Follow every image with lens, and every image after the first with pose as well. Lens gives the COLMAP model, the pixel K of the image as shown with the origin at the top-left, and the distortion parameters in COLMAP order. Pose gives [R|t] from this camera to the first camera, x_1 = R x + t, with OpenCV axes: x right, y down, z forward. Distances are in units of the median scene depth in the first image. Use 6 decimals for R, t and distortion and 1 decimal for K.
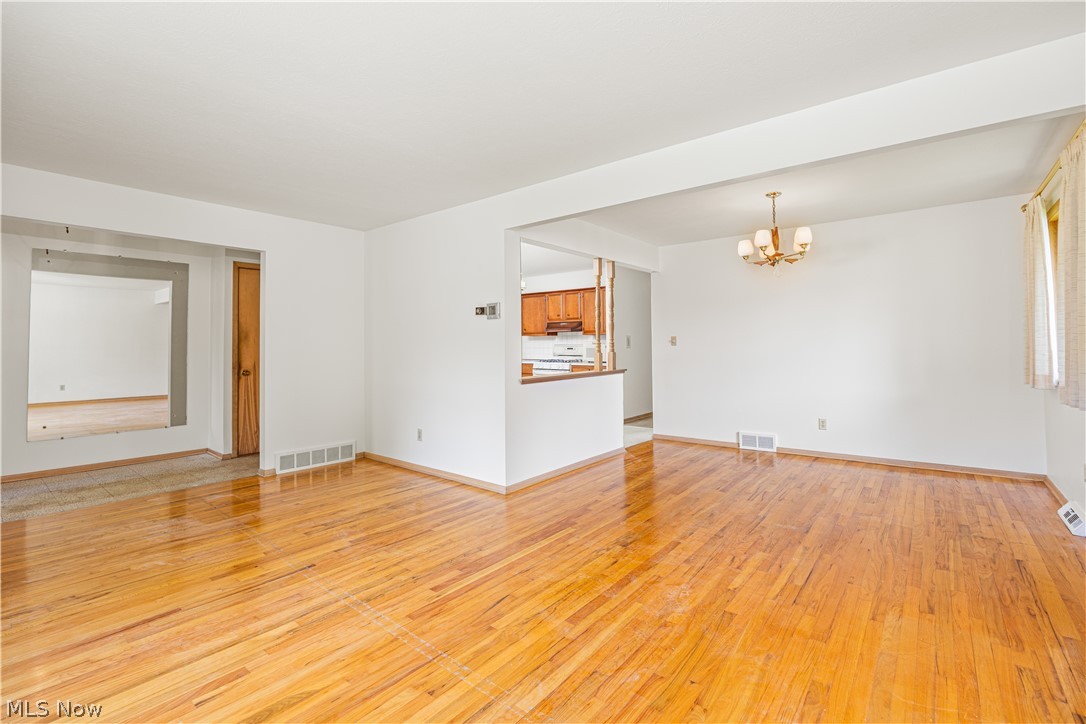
lens RADIAL K [[486.5, 0, 550.2], [0, 486.5, 331.0], [0, 0, 1]] dist [-0.015302, 0.000453]
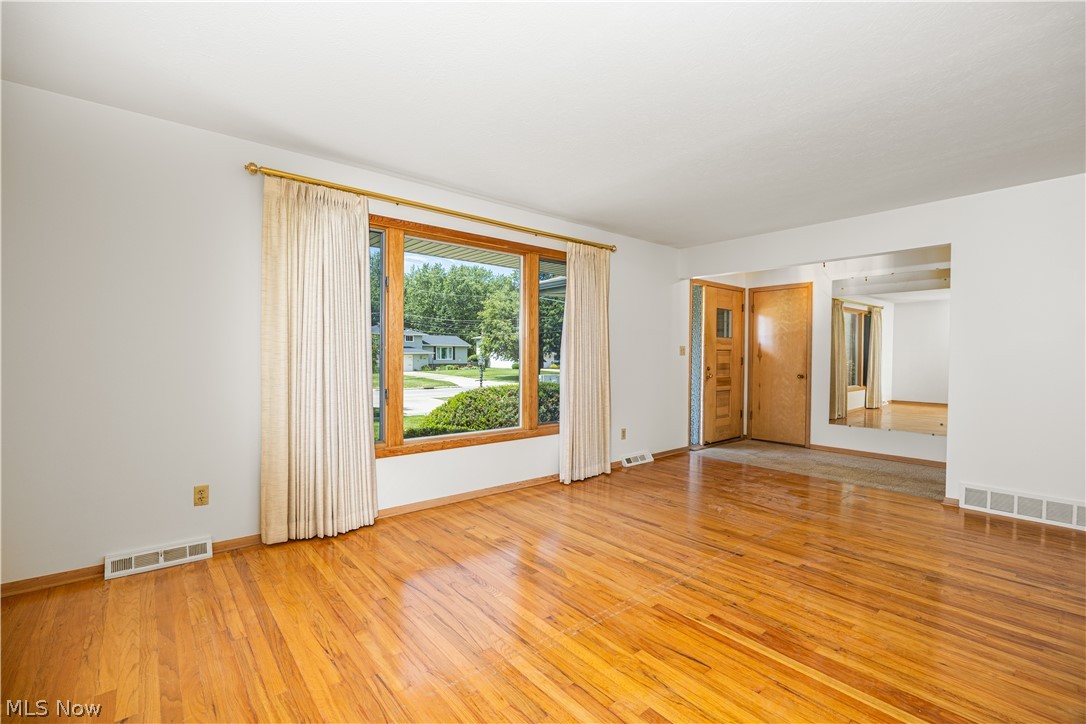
lens RADIAL K [[468.5, 0, 544.7], [0, 468.5, 355.4], [0, 0, 1]] dist [-0.018145, 0.000269]
pose [[-0.195787, 0.006931, -0.980622, 0.465704], [0.027187, 0.999629, 0.001638, 0.014509], [0.980270, -0.026339, -0.195903, 0.584561]]
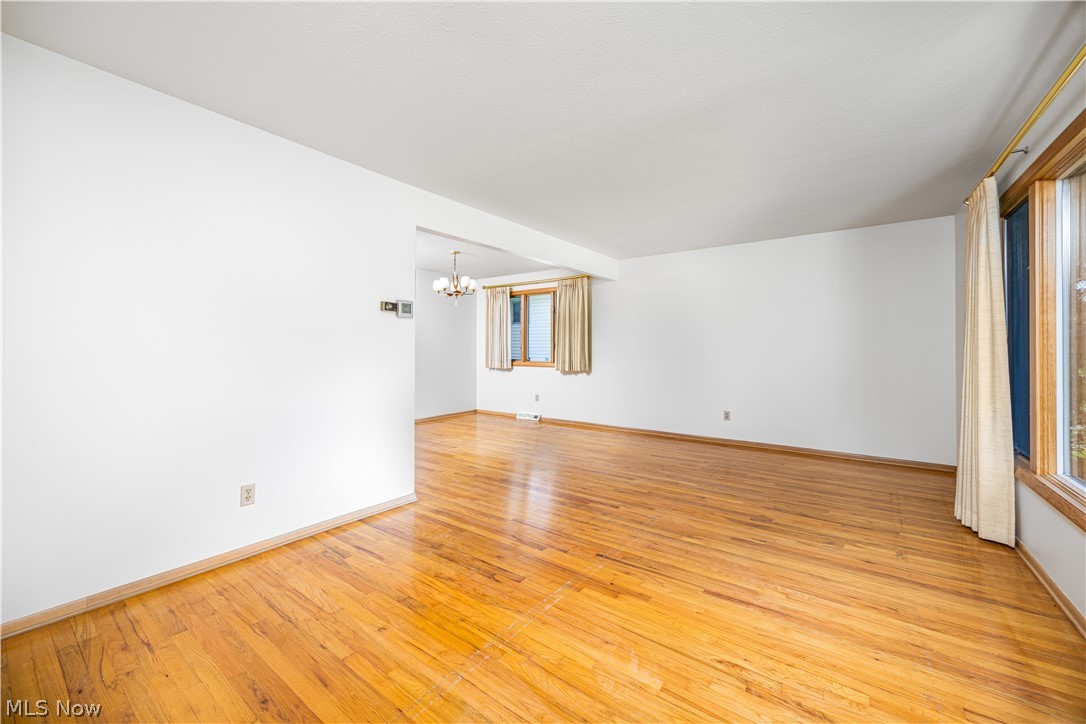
lens RADIAL K [[431.9, 0, 540.8], [0, 431.9, 346.9], [0, 0, 1]] dist [-0.000895, -0.000080]
pose [[-0.044497, 0.013194, 0.998922, -1.067732], [-0.033442, 0.999333, -0.014690, 0.037876], [-0.998450, -0.034060, -0.044026, 0.882278]]
